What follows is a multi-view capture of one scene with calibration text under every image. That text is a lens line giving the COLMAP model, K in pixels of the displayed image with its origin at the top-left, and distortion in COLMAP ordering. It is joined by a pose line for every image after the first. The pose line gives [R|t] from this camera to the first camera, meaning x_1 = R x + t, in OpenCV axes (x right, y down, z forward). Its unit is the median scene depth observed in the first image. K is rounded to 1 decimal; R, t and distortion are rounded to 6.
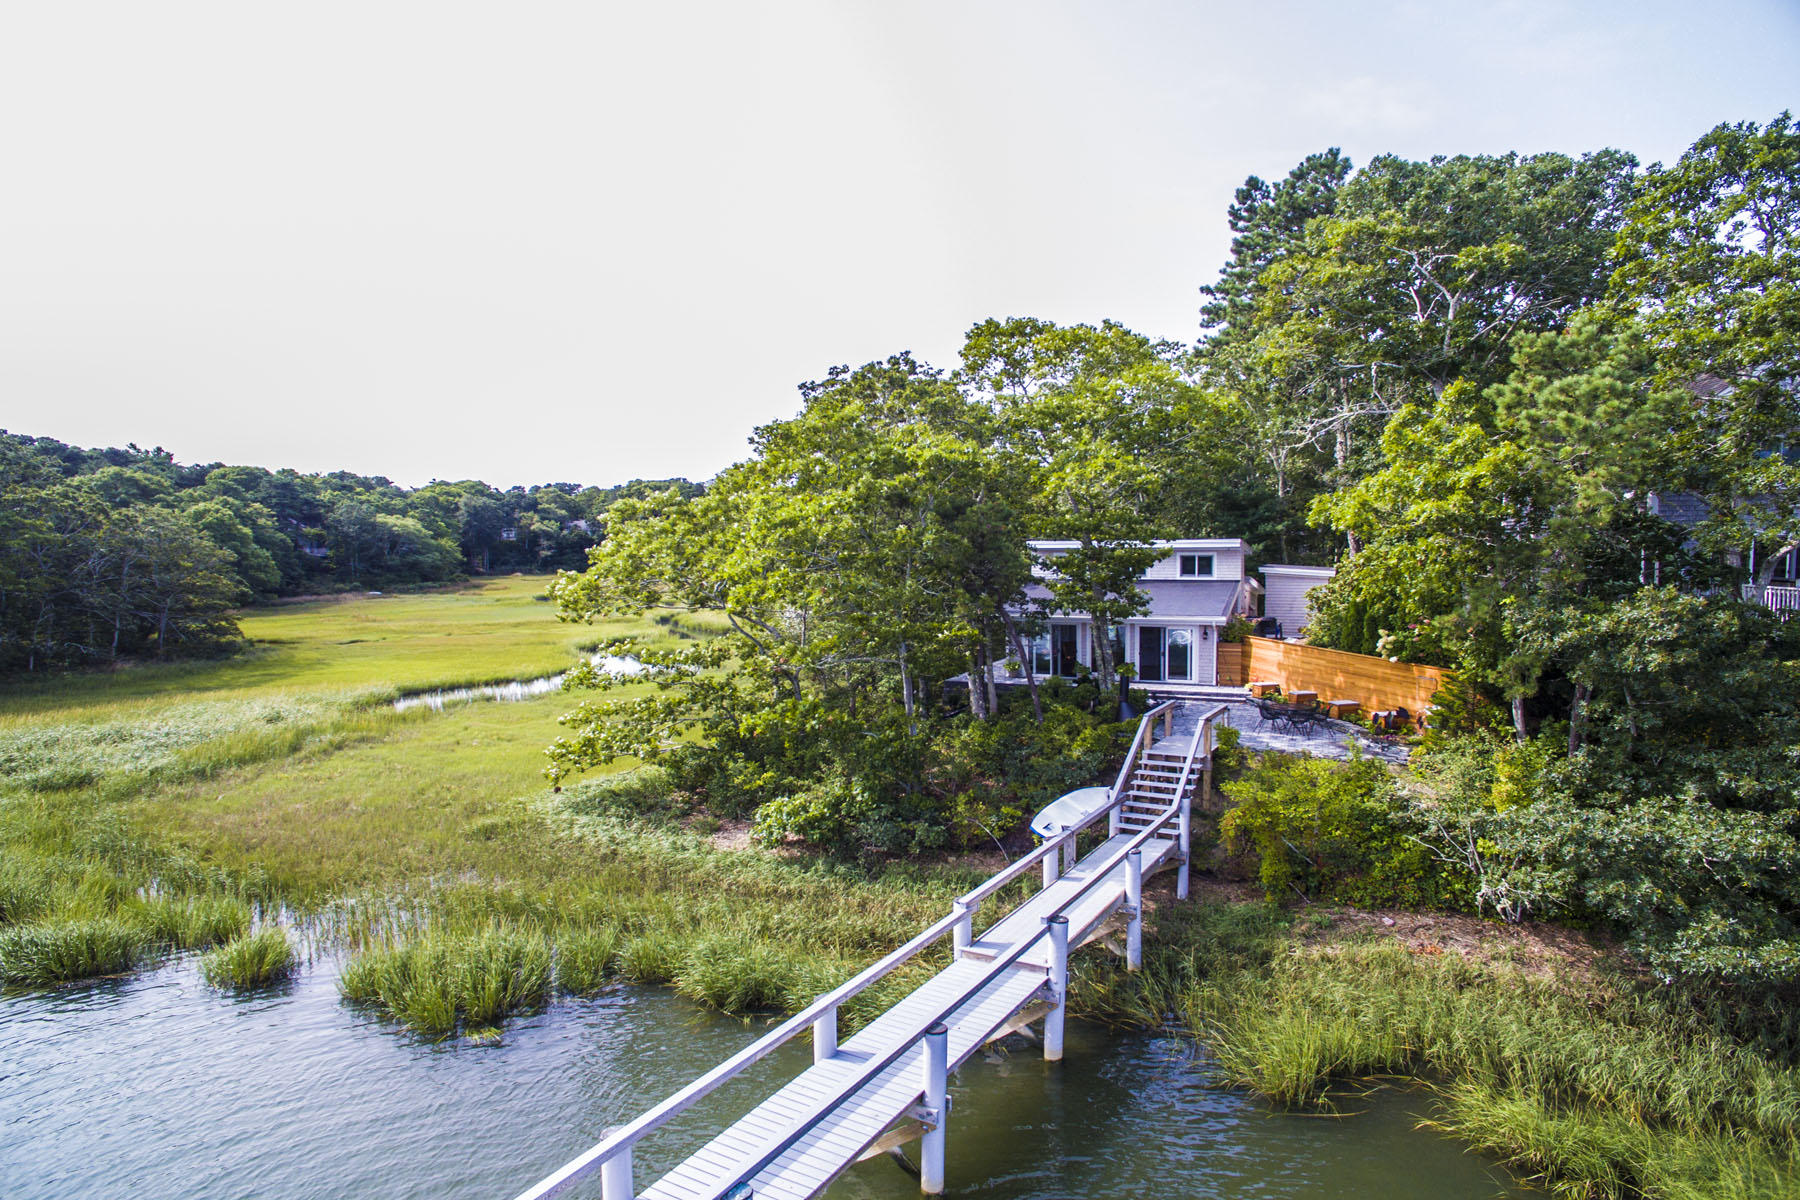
lens RADIAL K [[960.6, 0, 931.0], [0, 960.6, 593.3], [0, 0, 1]] dist [-0.093656, 0.051722]
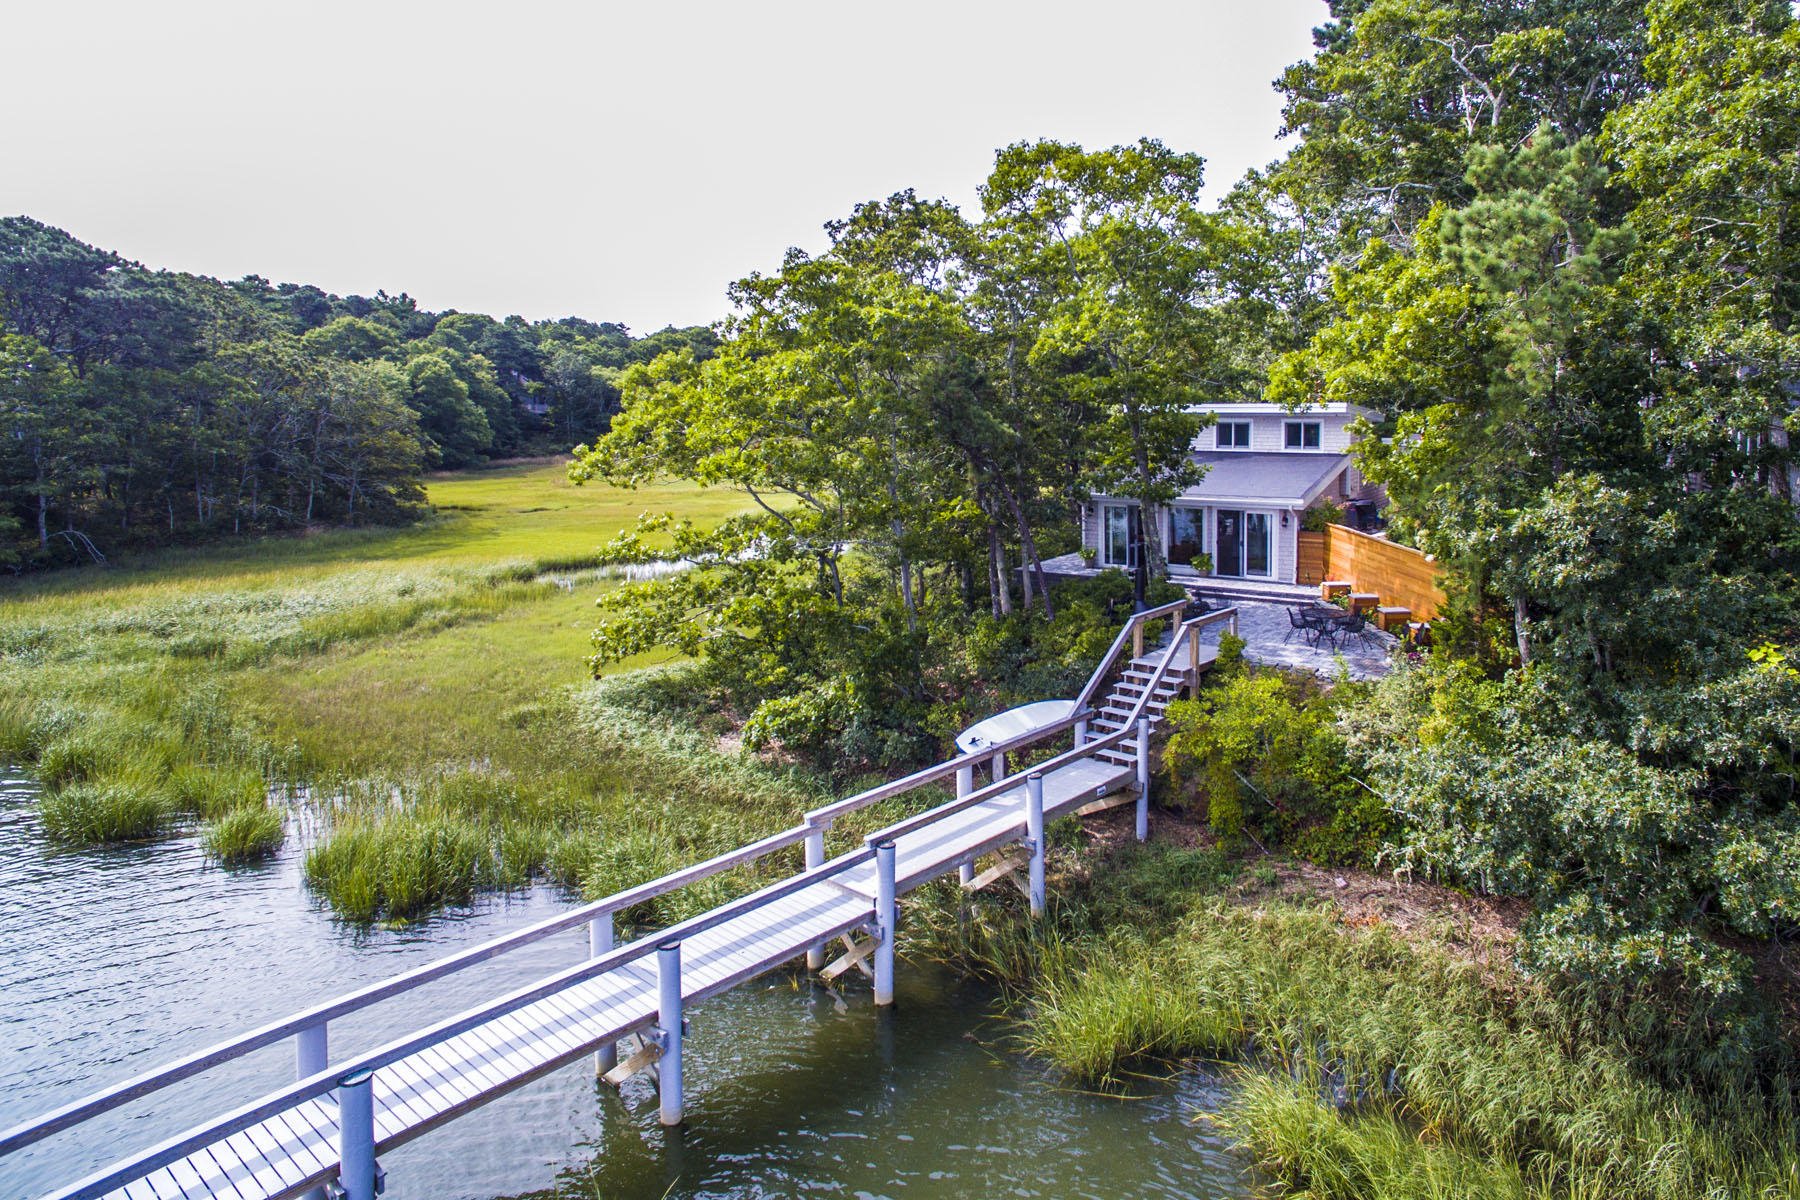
lens RADIAL K [[1176.9, 0, 1000.6], [0, 1176.9, 455.1], [0, 0, 1]] dist [-0.135511, 0.103918]
pose [[0.981089, 0.008883, -0.193353, 0.231476], [-0.009863, 0.999943, -0.004105, -0.005816], [0.193306, 0.005934, 0.981121, -0.016027]]
